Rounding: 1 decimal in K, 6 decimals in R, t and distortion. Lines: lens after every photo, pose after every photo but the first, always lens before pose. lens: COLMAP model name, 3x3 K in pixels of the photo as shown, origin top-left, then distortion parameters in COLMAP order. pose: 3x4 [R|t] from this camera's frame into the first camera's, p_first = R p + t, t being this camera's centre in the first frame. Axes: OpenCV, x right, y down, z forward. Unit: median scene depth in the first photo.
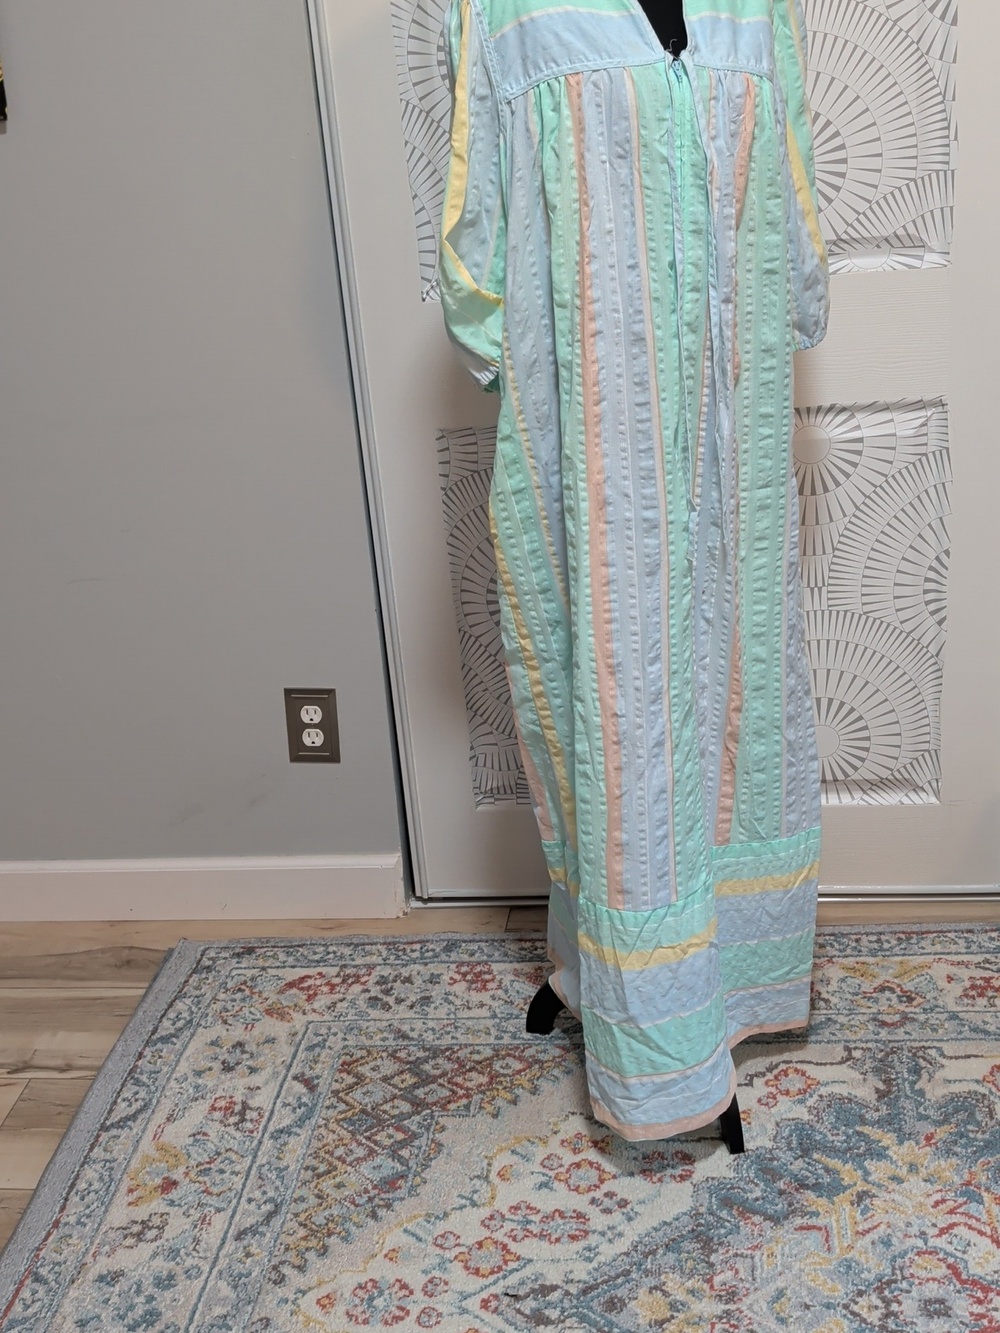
lens RADIAL K [[1760.0, 0, 502.0], [0, 1760.0, 665.7], [0, 0, 1]] dist [0.058808, 0.000000]
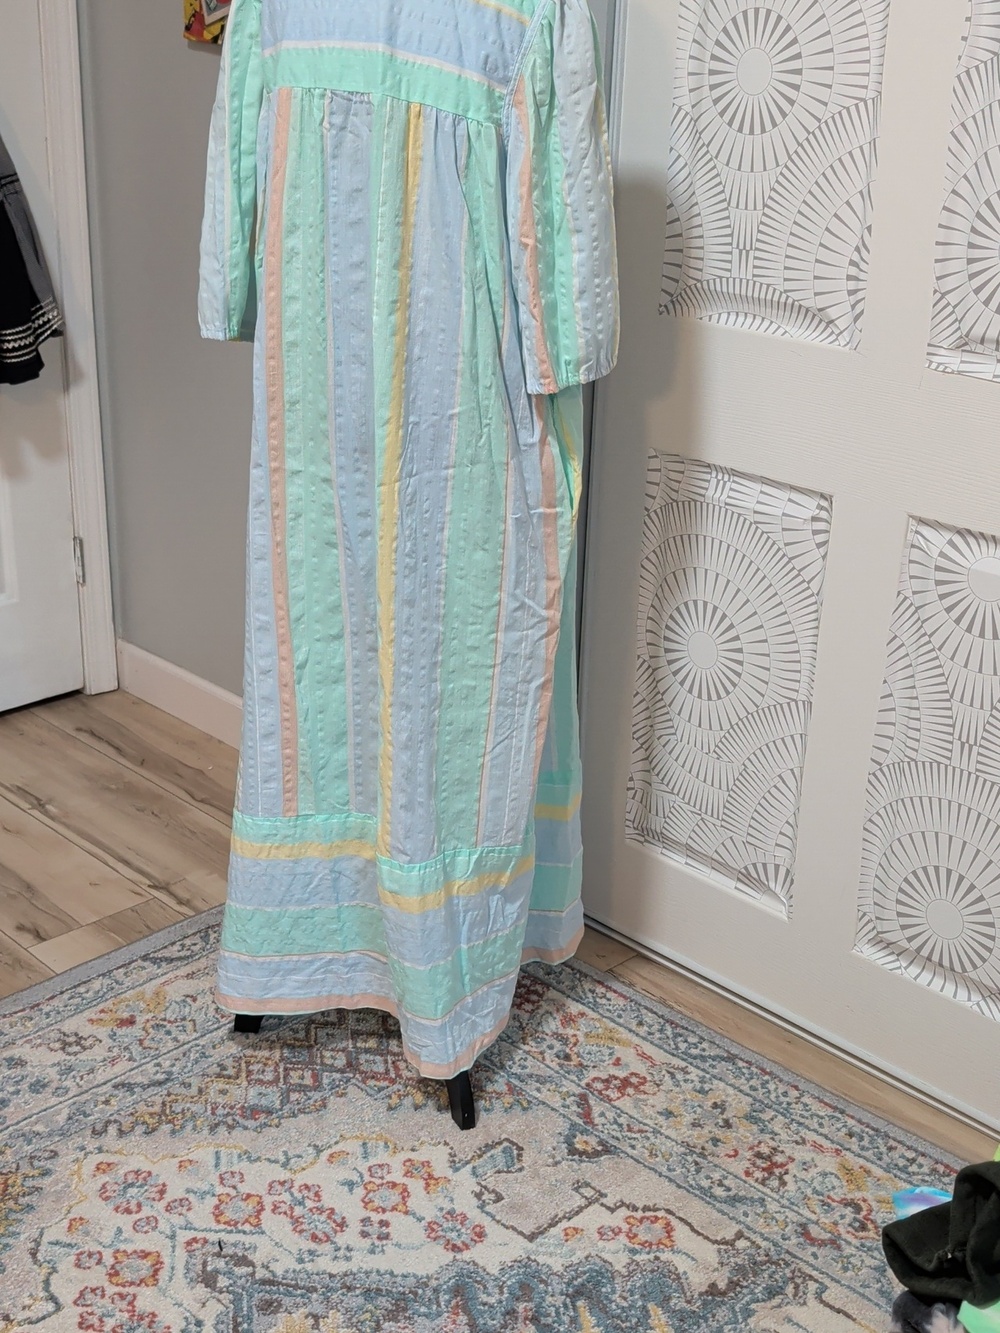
lens RADIAL K [[1760.0, 0, 495.8], [0, 1760.0, 671.2], [0, 0, 1]] dist [0.058808, 0.000000]
pose [[0.768944, 0.333869, -0.545213, 0.517736], [-0.320767, 0.939174, 0.122721, -0.123751], [0.553023, 0.080520, 0.829266, 0.185333]]
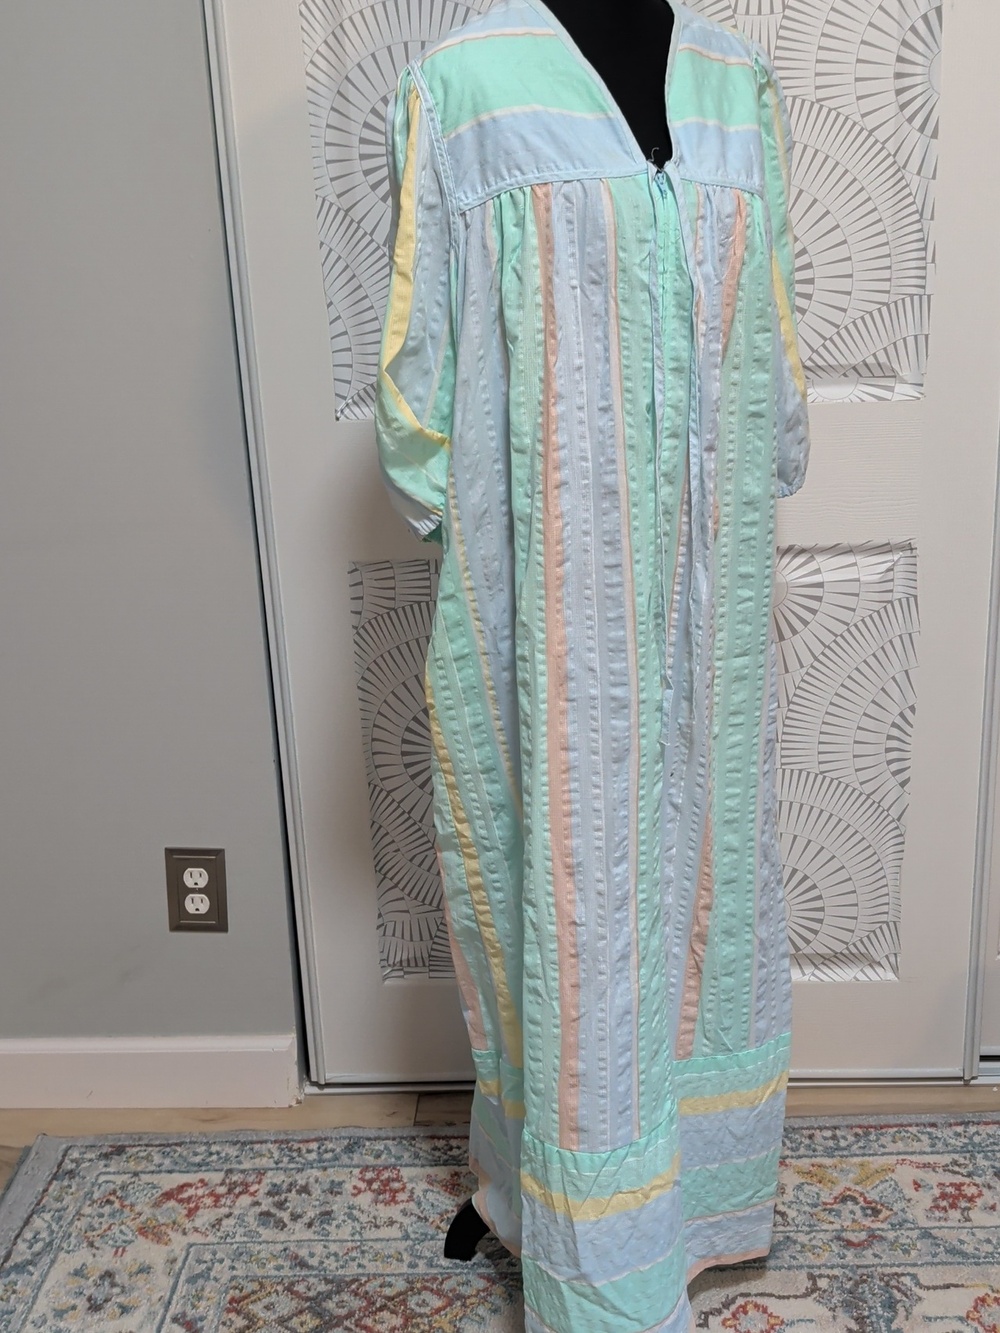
lens RADIAL K [[1760.0, 0, 508.1], [0, 1760.0, 667.6], [0, 0, 1]] dist [0.058808, 0.000000]
pose [[0.996310, 0.011594, 0.085041, -0.035717], [-0.008508, 0.999295, -0.036557, -0.055859], [-0.085405, 0.035699, 0.995707, 0.128743]]
